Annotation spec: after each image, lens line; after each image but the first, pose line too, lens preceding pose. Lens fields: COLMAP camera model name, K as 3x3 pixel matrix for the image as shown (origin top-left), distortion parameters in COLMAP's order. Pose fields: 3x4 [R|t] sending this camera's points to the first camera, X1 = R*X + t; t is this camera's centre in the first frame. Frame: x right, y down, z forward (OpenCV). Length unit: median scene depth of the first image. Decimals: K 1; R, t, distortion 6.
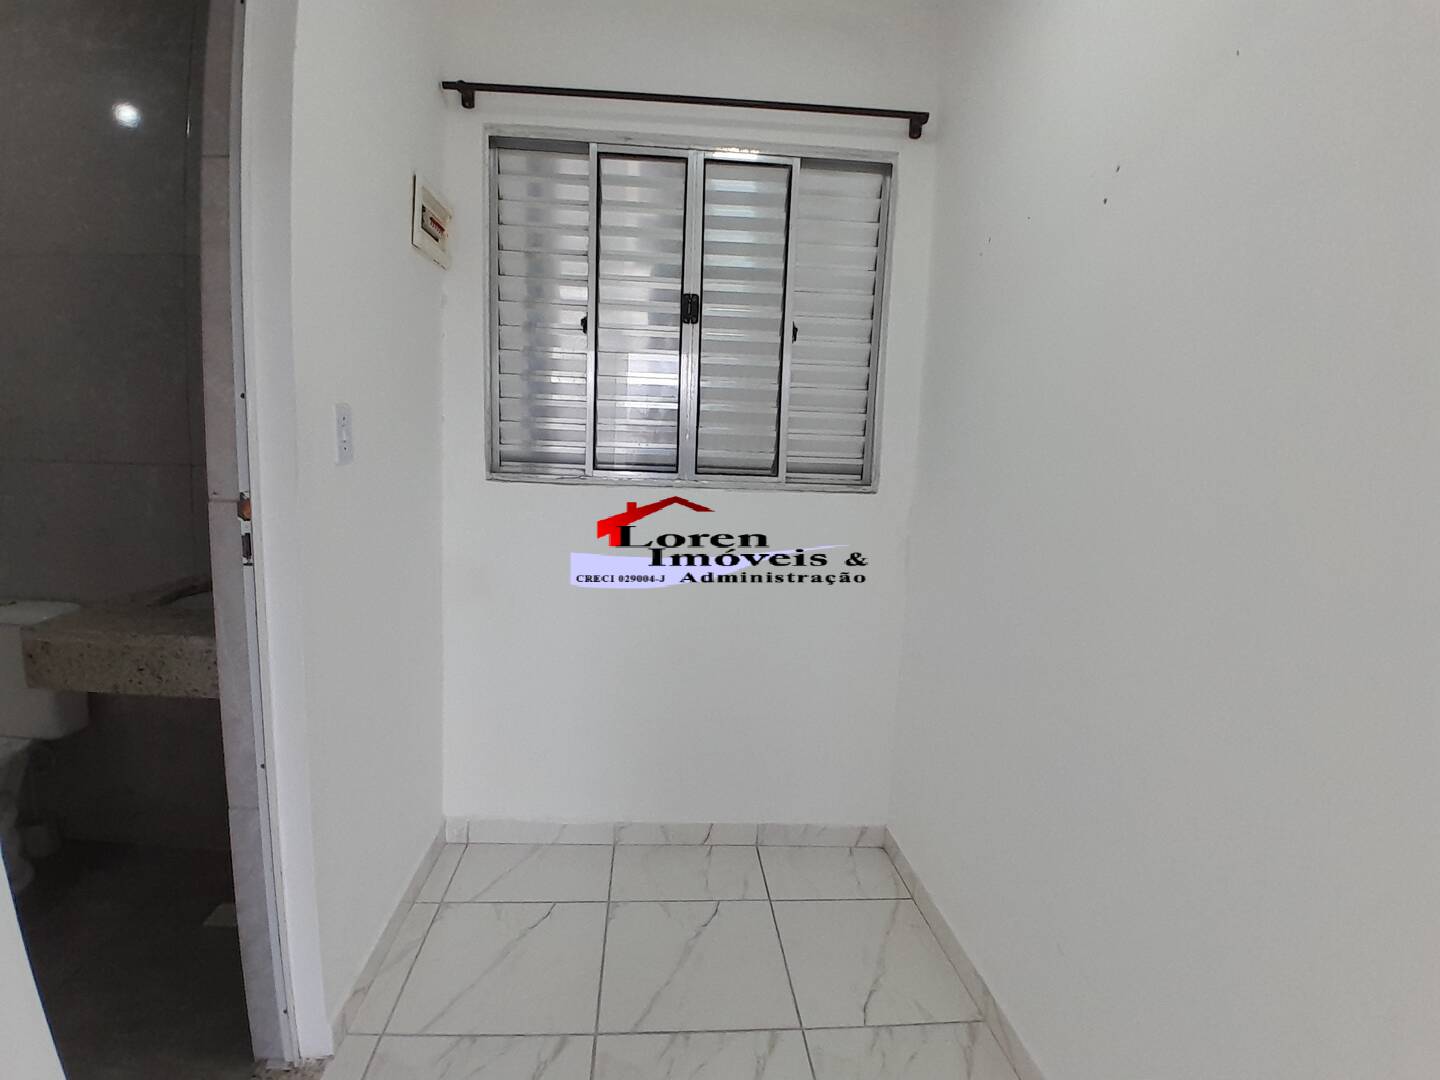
lens RADIAL K [[711.7, 0, 720.0], [0, 711.7, 540.0], [0, 0, 1]] dist [0.017263, -0.057316]
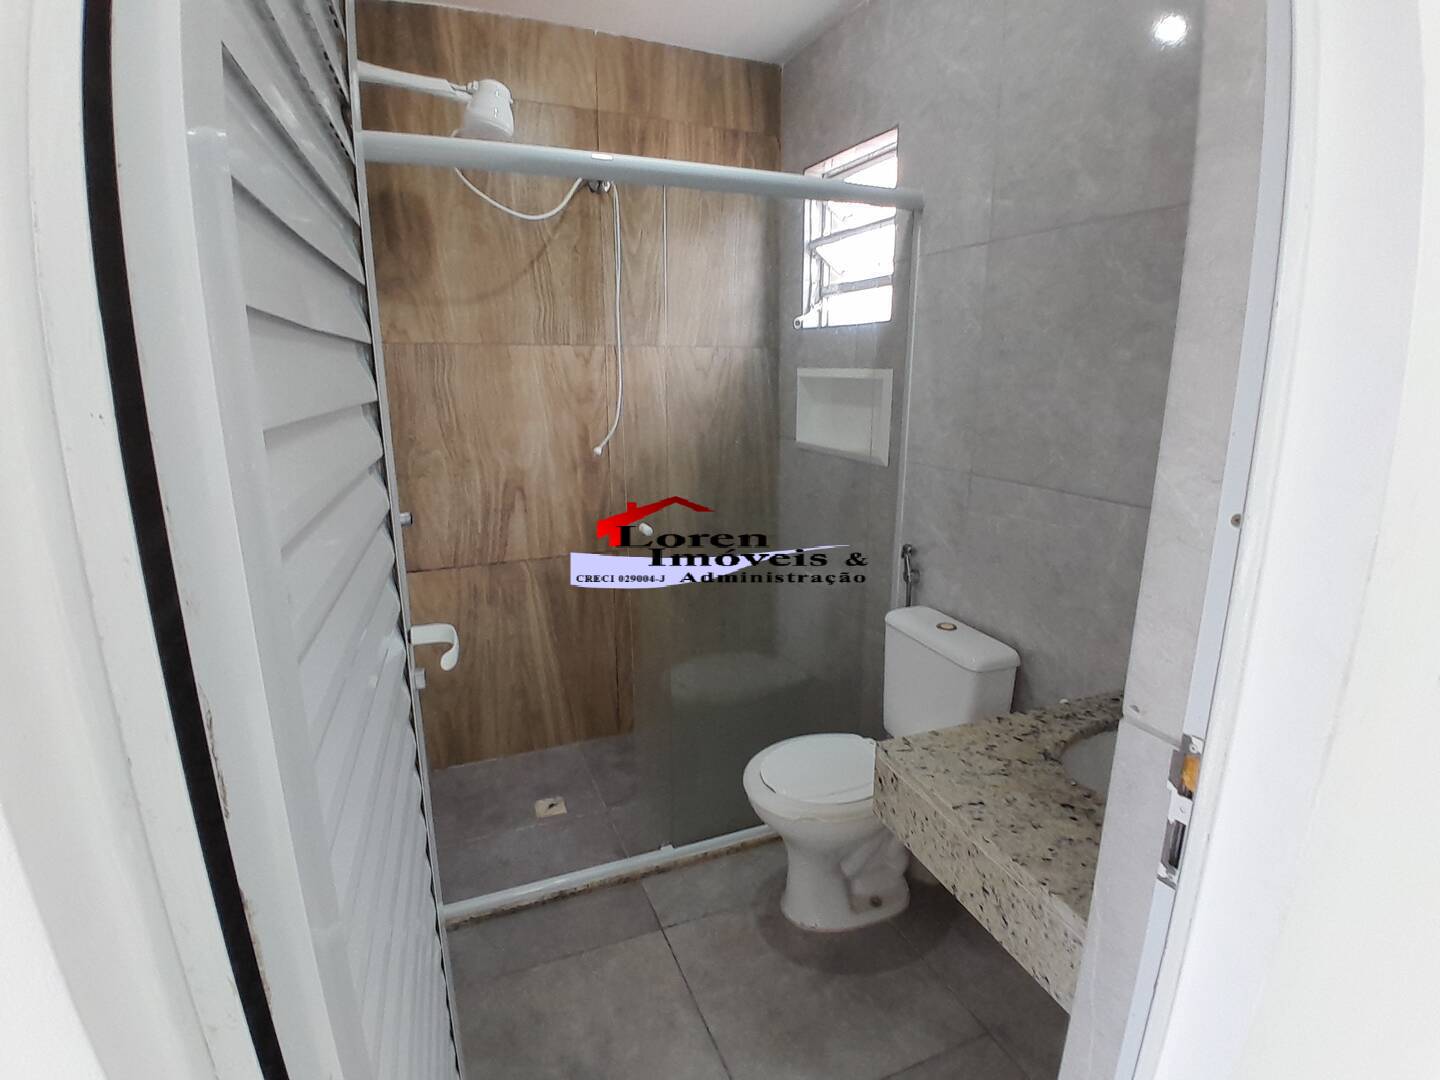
lens RADIAL K [[698.9, 0, 720.0], [0, 698.9, 540.0], [0, 0, 1]] dist [0.000033, -0.032346]
pose [[0.294108, 0.181815, -0.938320, -0.223185], [-0.109771, 0.981669, 0.155808, -0.128063], [0.949448, 0.057175, 0.308675, 0.344173]]
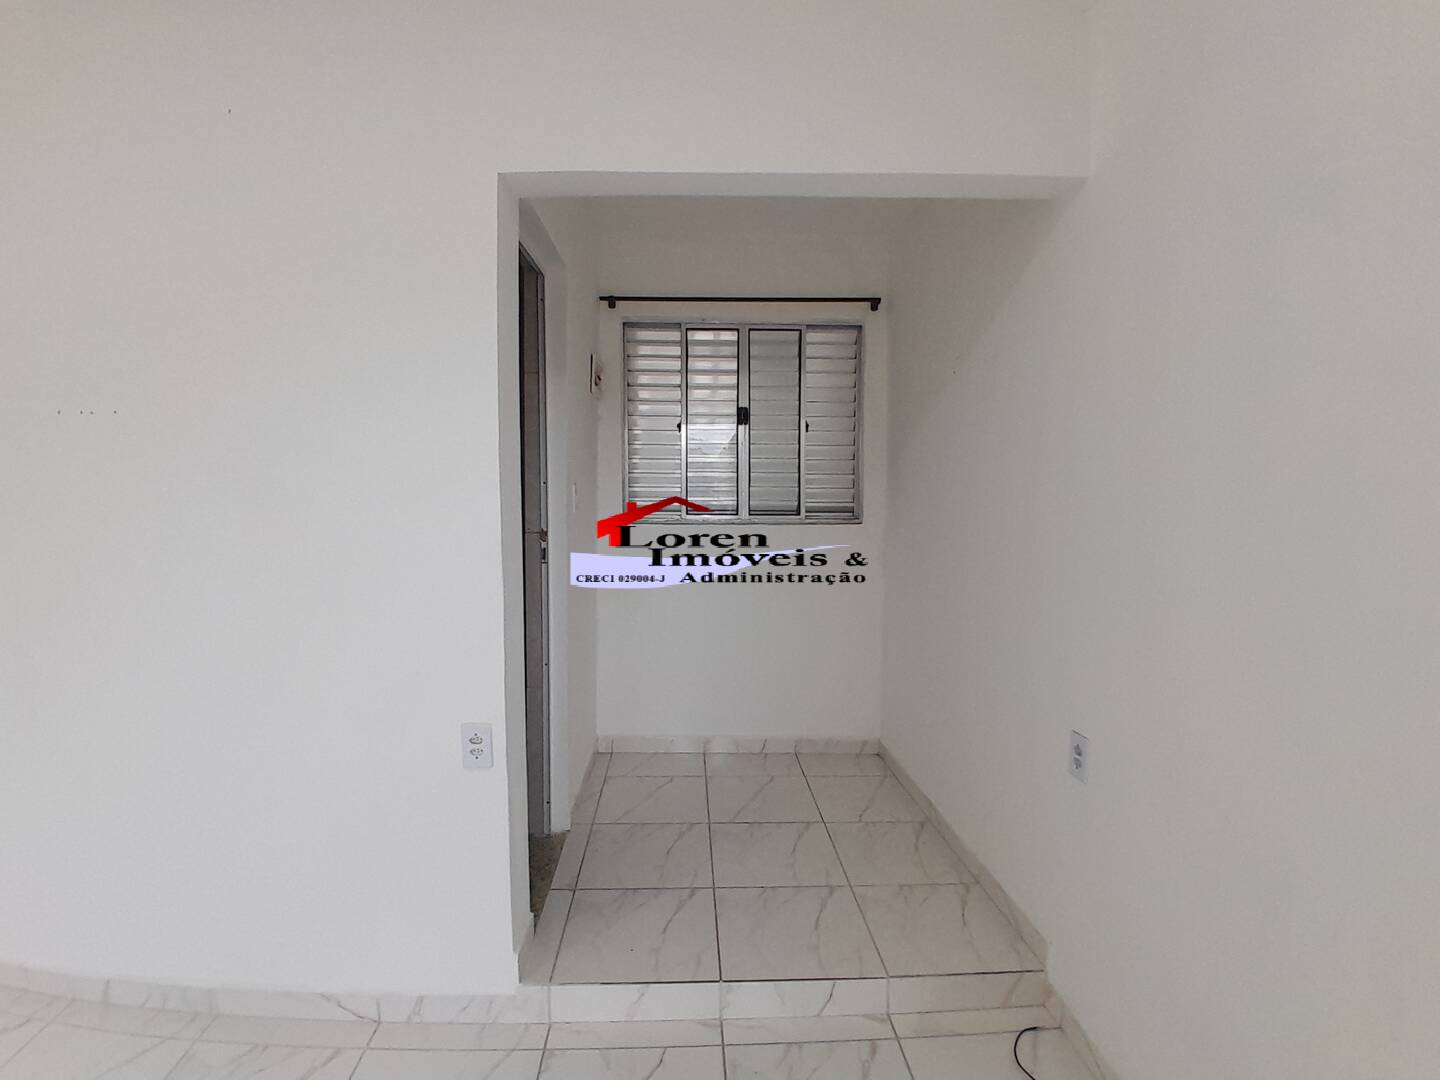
lens RADIAL K [[722.9, 0, 728.8], [0, 722.9, 542.2], [0, 0, 1]] dist [0.004249, -0.037633]
pose [[0.998946, -0.032973, -0.031921, -0.030837], [0.030761, 0.997247, -0.067468, 0.079825], [0.034058, 0.066415, 0.997211, -0.658520]]
